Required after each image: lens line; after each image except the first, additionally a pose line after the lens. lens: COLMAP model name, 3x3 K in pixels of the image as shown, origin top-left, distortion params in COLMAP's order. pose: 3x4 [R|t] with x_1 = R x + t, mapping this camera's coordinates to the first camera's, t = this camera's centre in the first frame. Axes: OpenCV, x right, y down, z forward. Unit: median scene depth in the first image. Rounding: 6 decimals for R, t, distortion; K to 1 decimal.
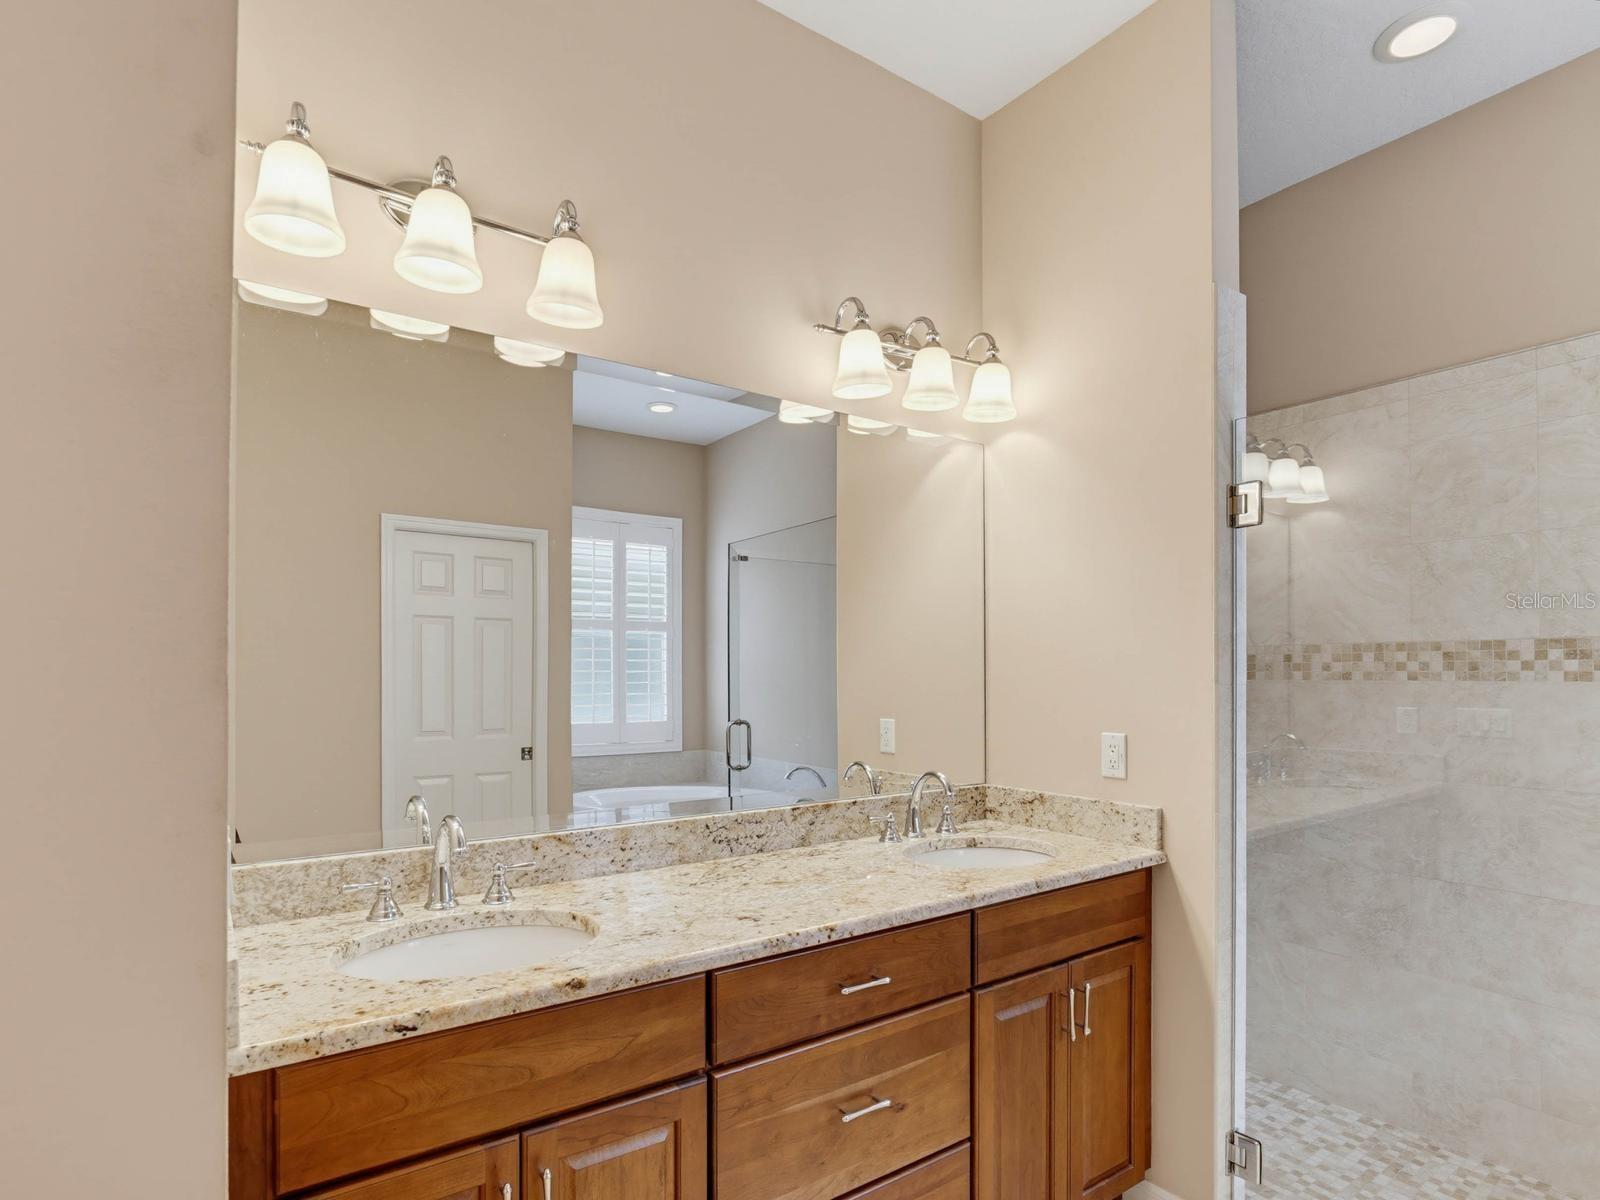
lens RADIAL K [[827.6, 0, 780.5], [0, 827.6, 674.8], [0, 0, 1]] dist [-0.022135, 0.009301]
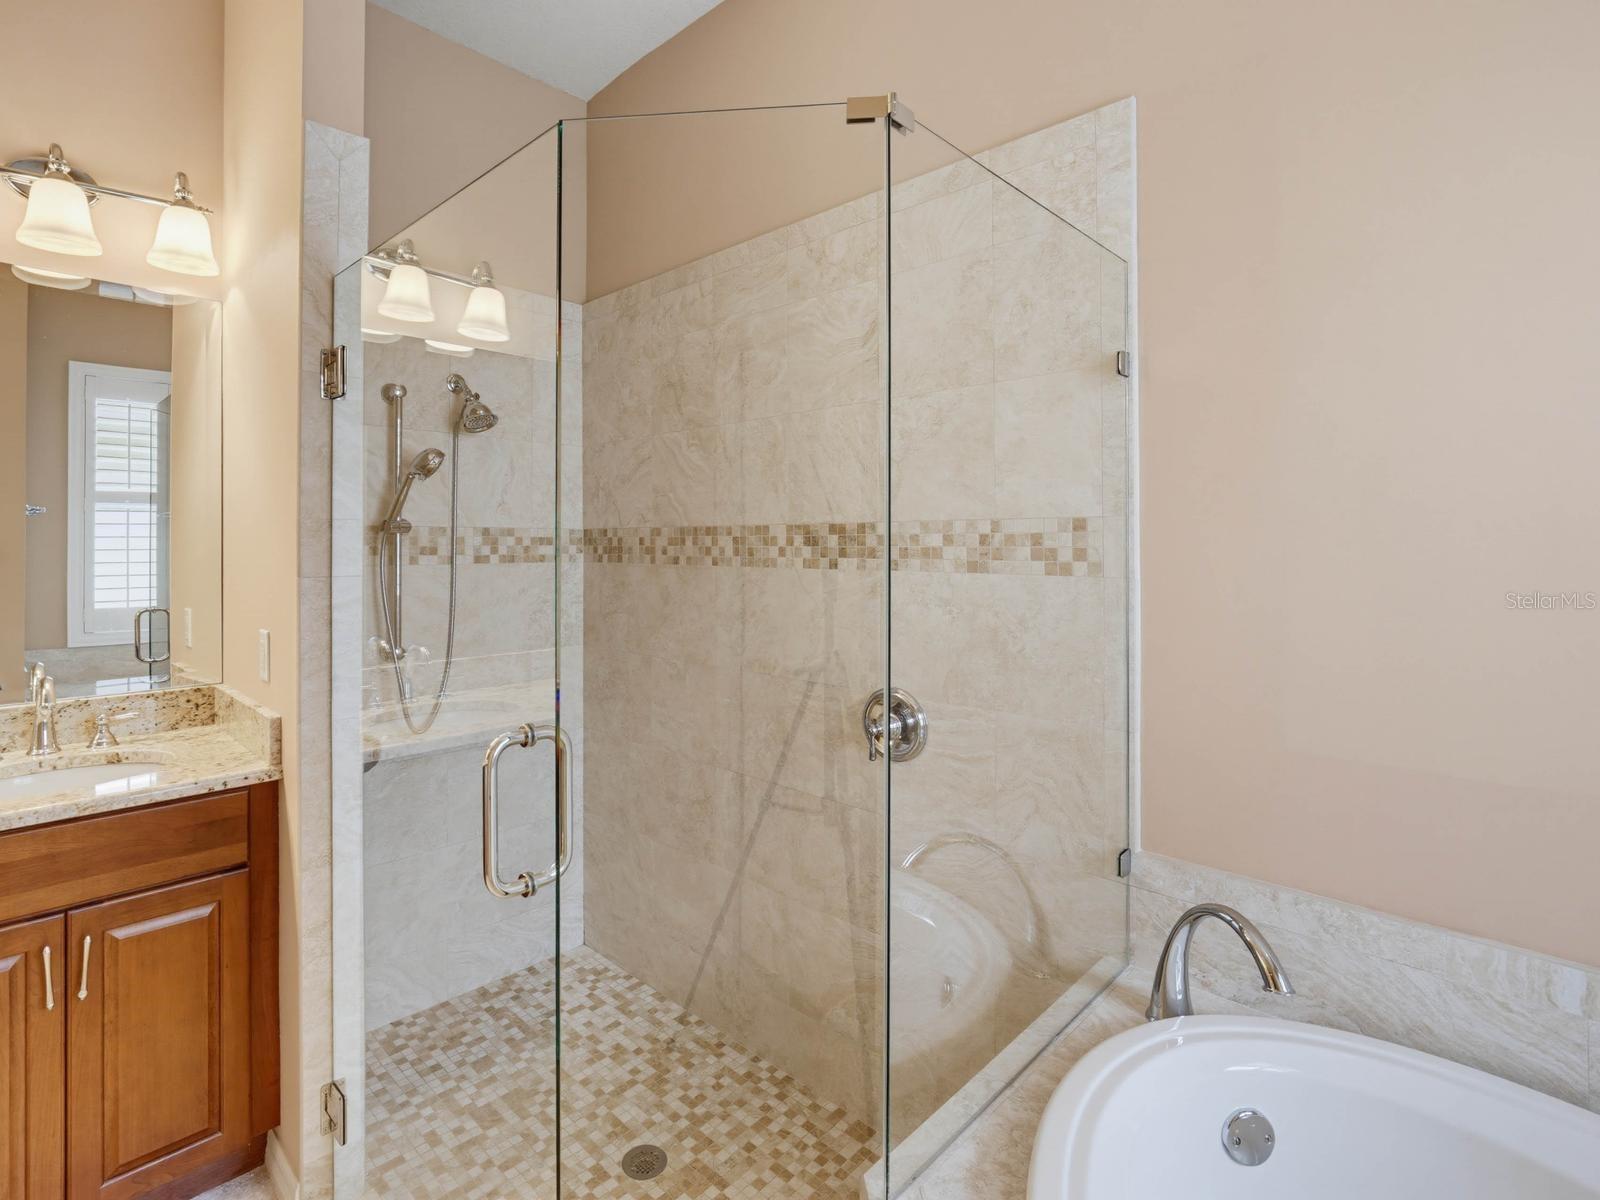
lens RADIAL K [[767.5, 0, 797.7], [0, 767.5, 545.0], [0, 0, 1]] dist [-0.010861, 0.000120]
pose [[0.984363, 0.001395, 0.176147, 0.801431], [-0.001854, 0.999995, 0.002445, -0.022656], [-0.176143, -0.002734, 0.984361, 0.095924]]
